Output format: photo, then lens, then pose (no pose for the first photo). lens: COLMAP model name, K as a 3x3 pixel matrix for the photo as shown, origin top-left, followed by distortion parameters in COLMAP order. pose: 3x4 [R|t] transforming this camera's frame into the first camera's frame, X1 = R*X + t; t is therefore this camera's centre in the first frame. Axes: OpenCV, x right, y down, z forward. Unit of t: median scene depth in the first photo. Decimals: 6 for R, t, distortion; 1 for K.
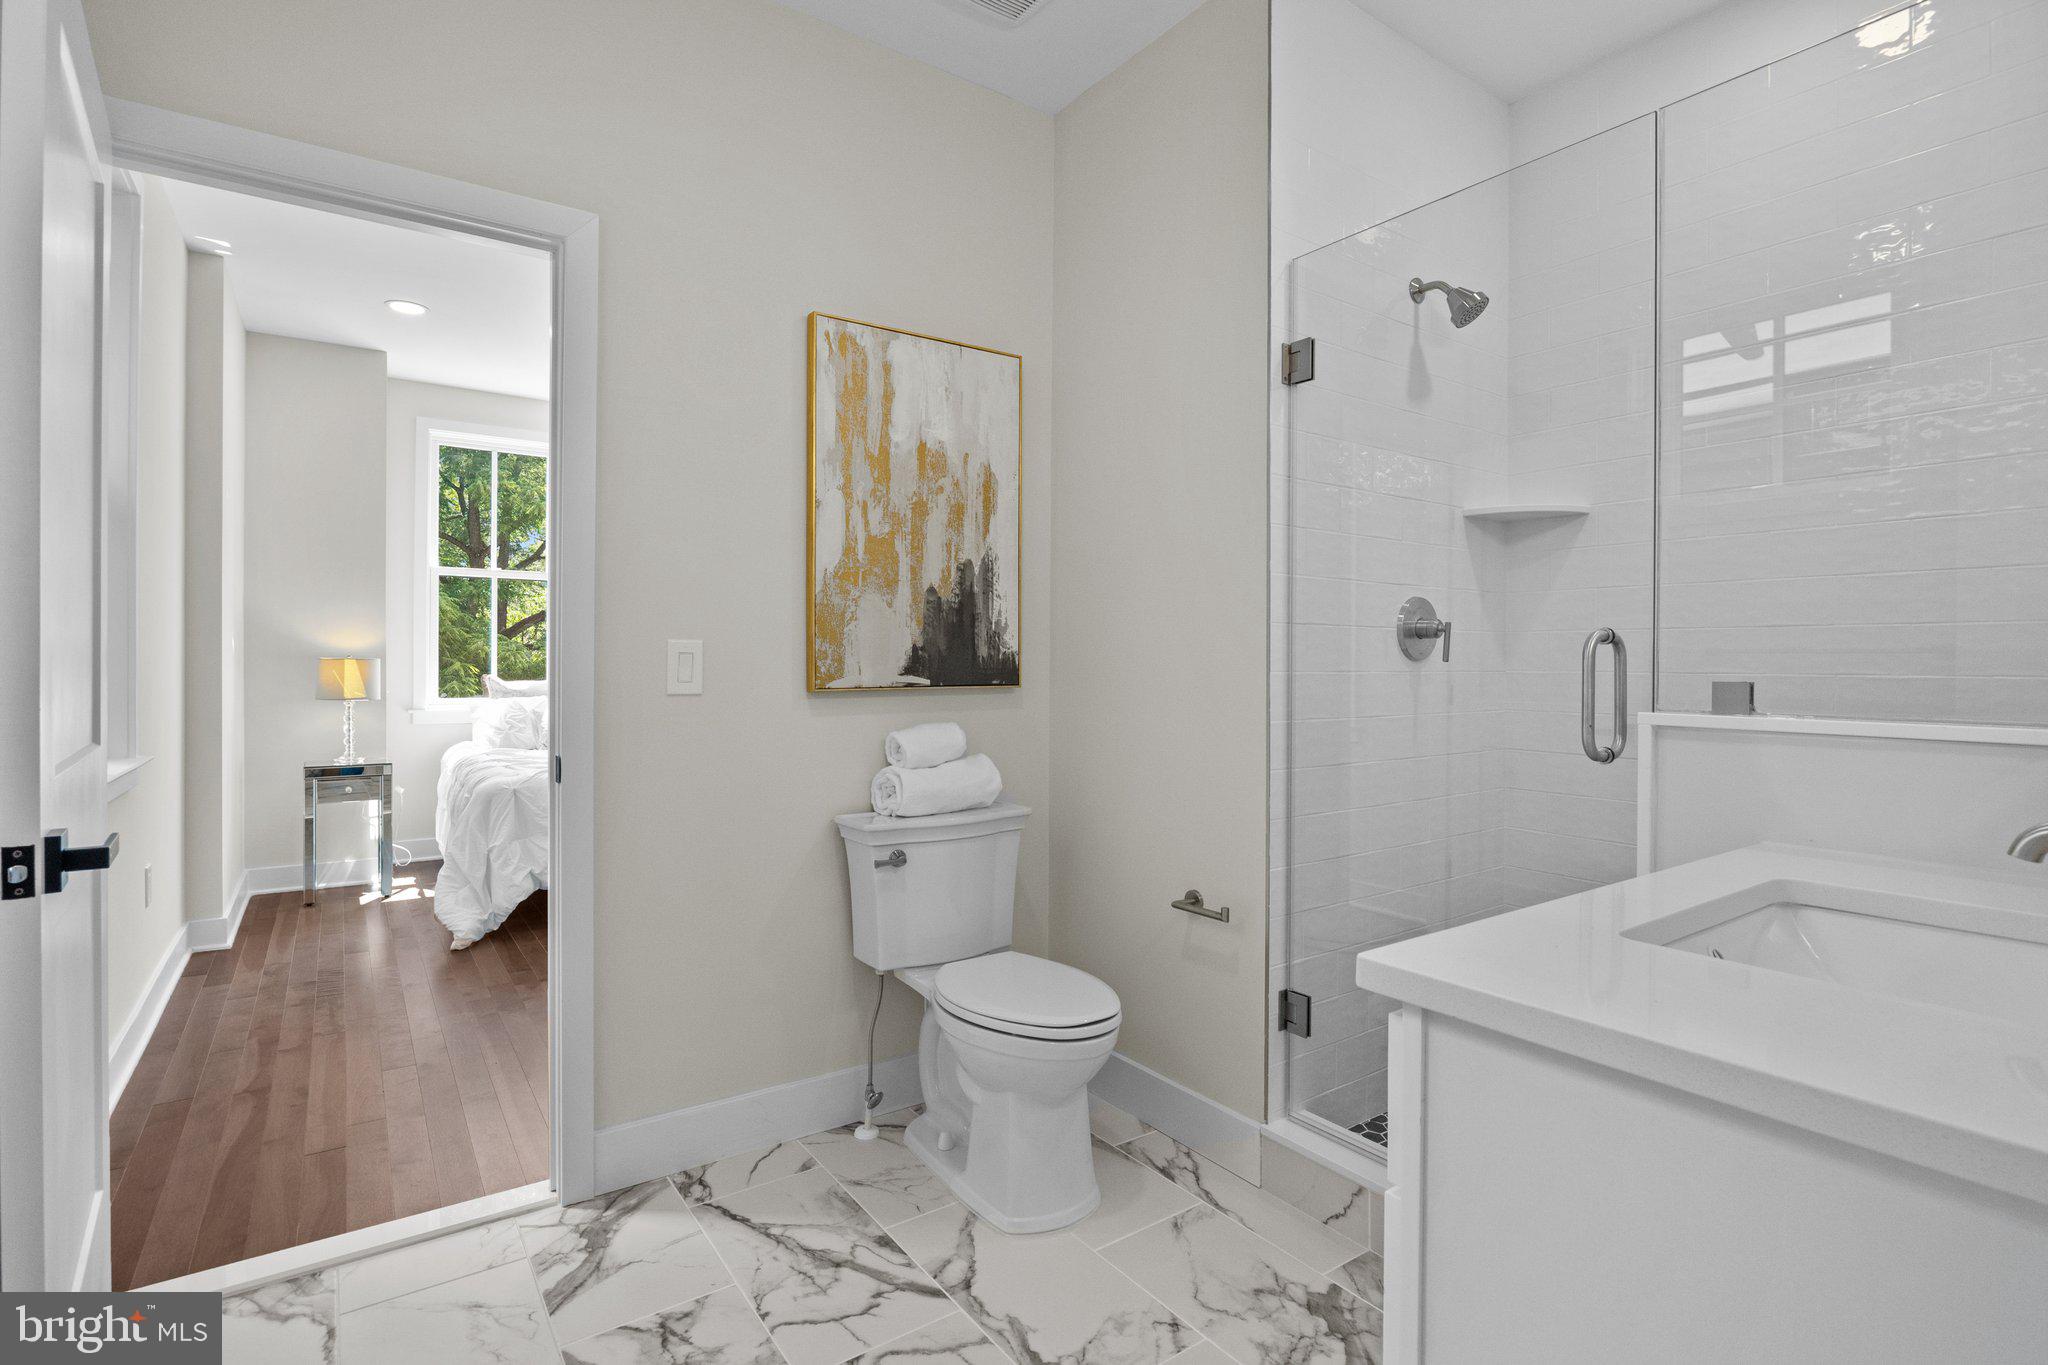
lens RADIAL K [[987.2, 0, 1042.1], [0, 987.2, 668.2], [0, 0, 1]] dist [-0.009845, -0.000313]
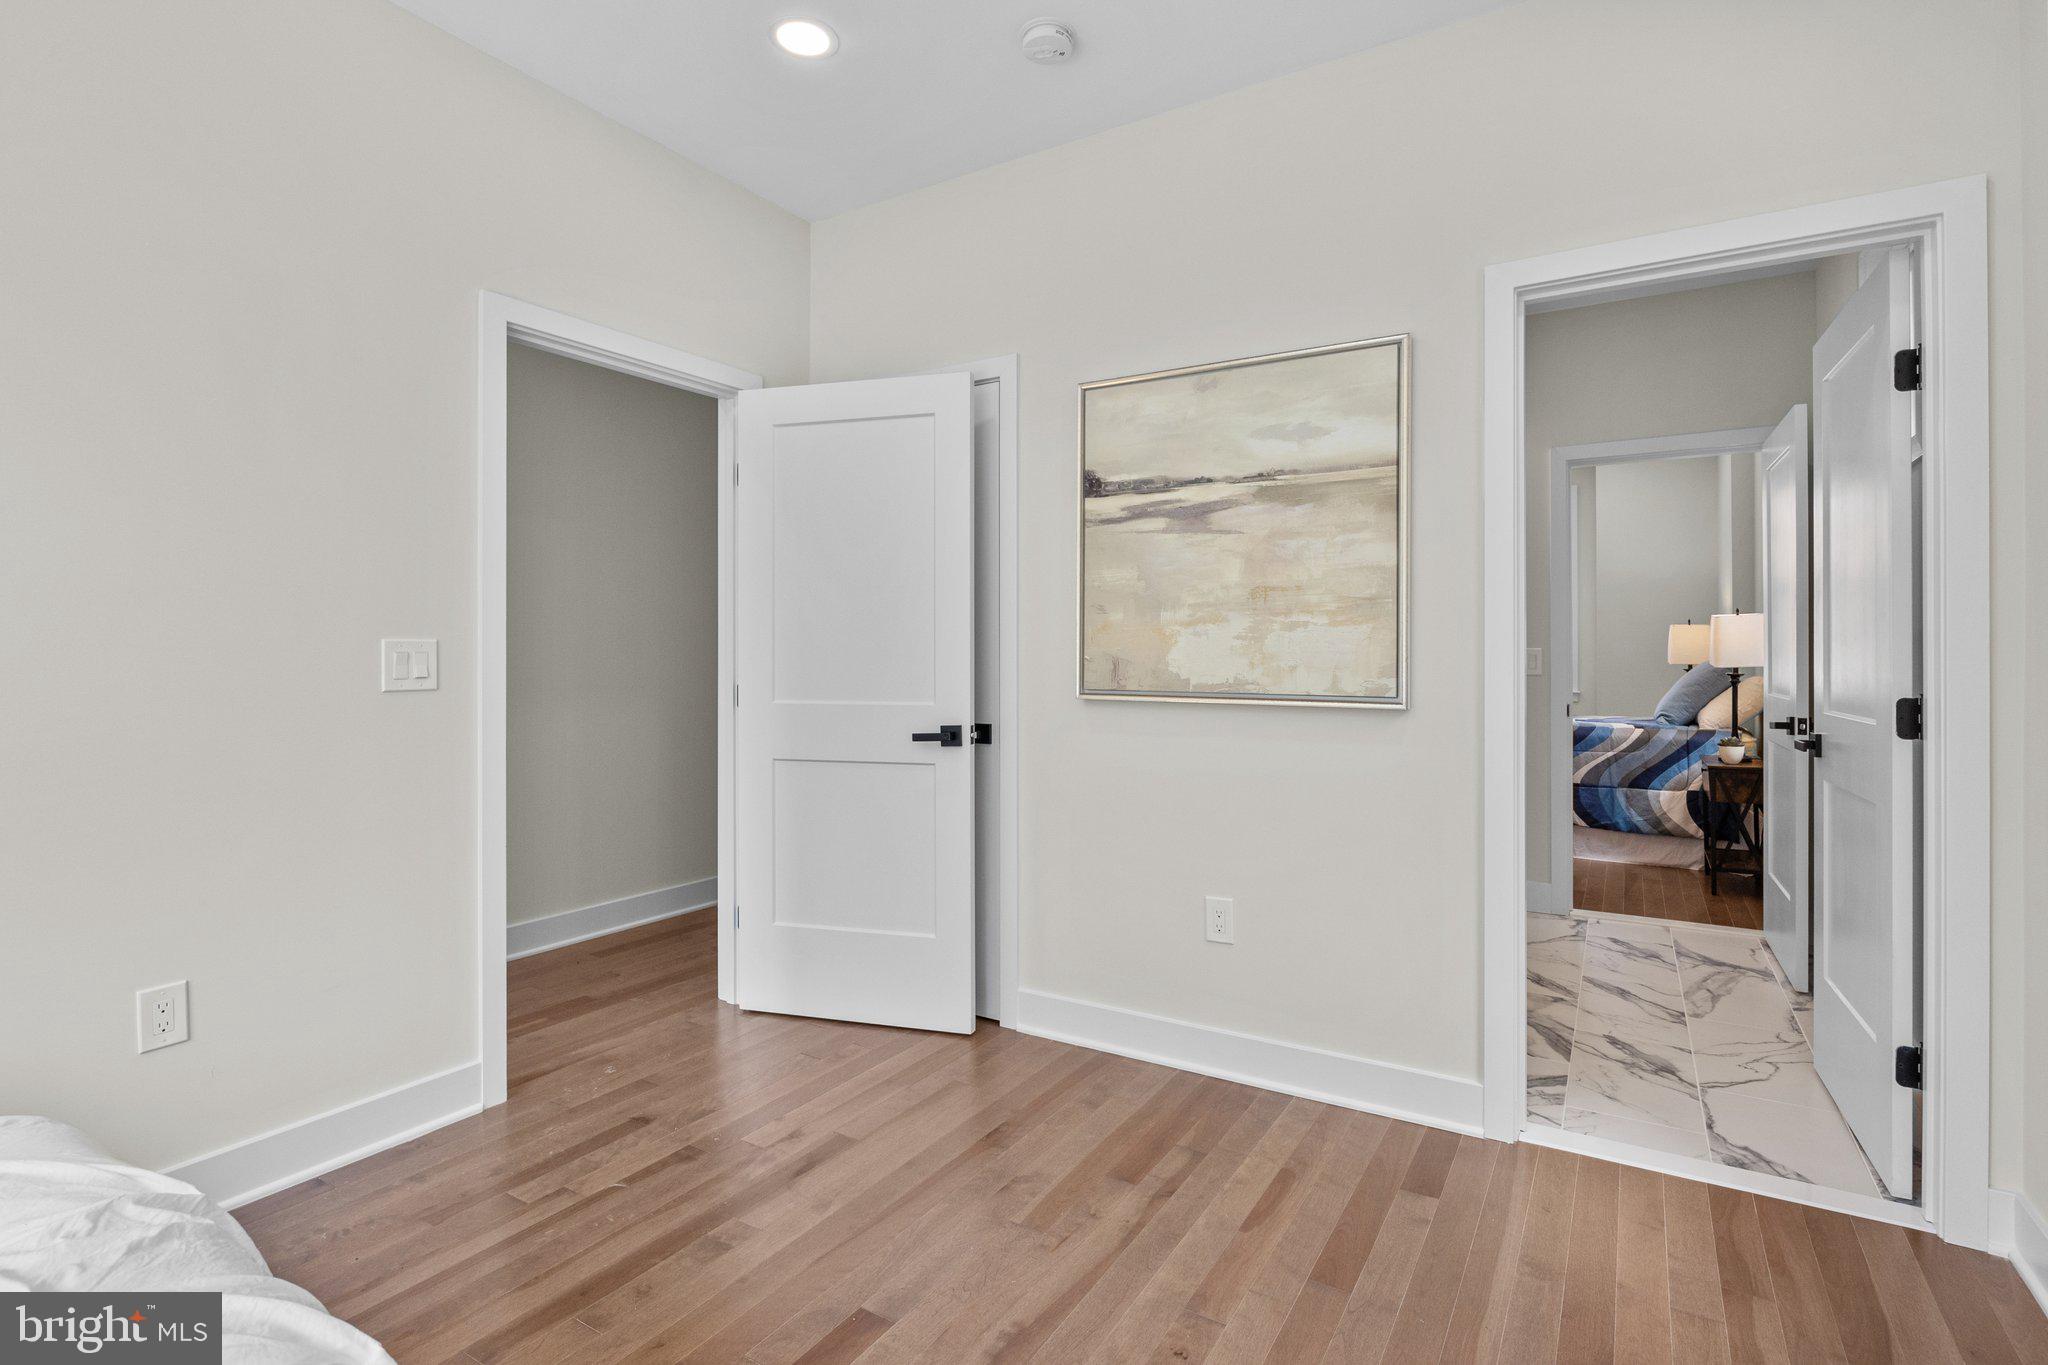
lens RADIAL K [[987.2, 0, 1031.2], [0, 987.2, 670.1], [0, 0, 1]] dist [-0.009845, -0.000313]
pose [[-0.395678, -0.010573, 0.918328, -0.749832], [0.003868, 0.999906, 0.013179, -0.014530], [-0.918381, 0.008766, -0.395600, 1.129759]]
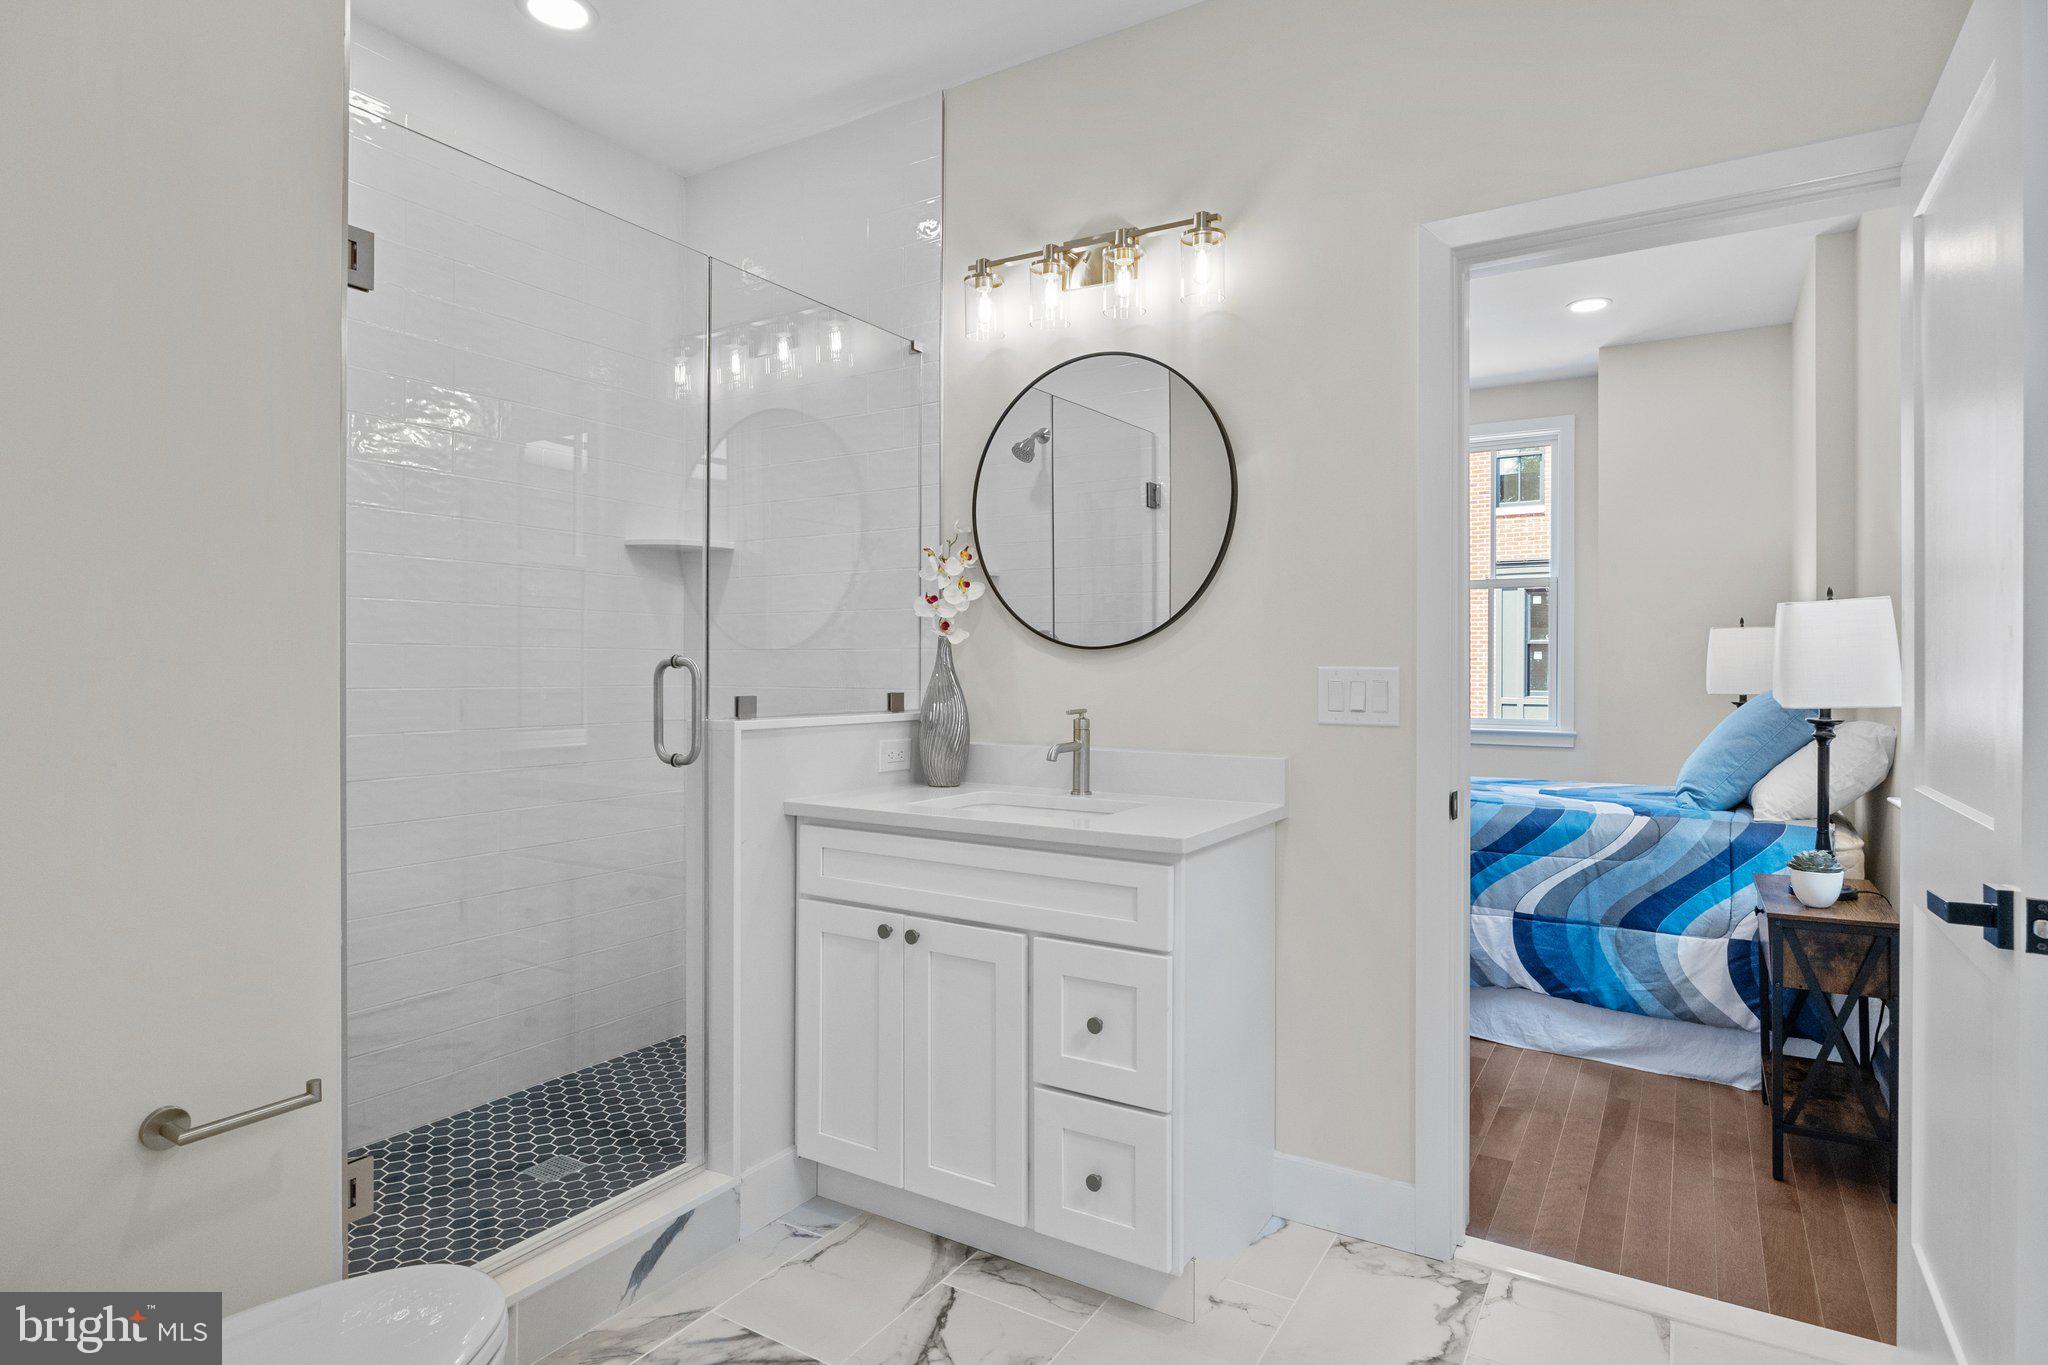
lens RADIAL K [[1119.1, 0, 1007.7], [0, 1119.1, 684.2], [0, 0, 1]] dist [-0.001386, -0.001705]
pose [[-0.394231, -0.013327, 0.918915, -0.473763], [-0.003121, 0.999908, 0.013163, -0.019510], [-0.919006, 0.002322, -0.394236, 0.681592]]
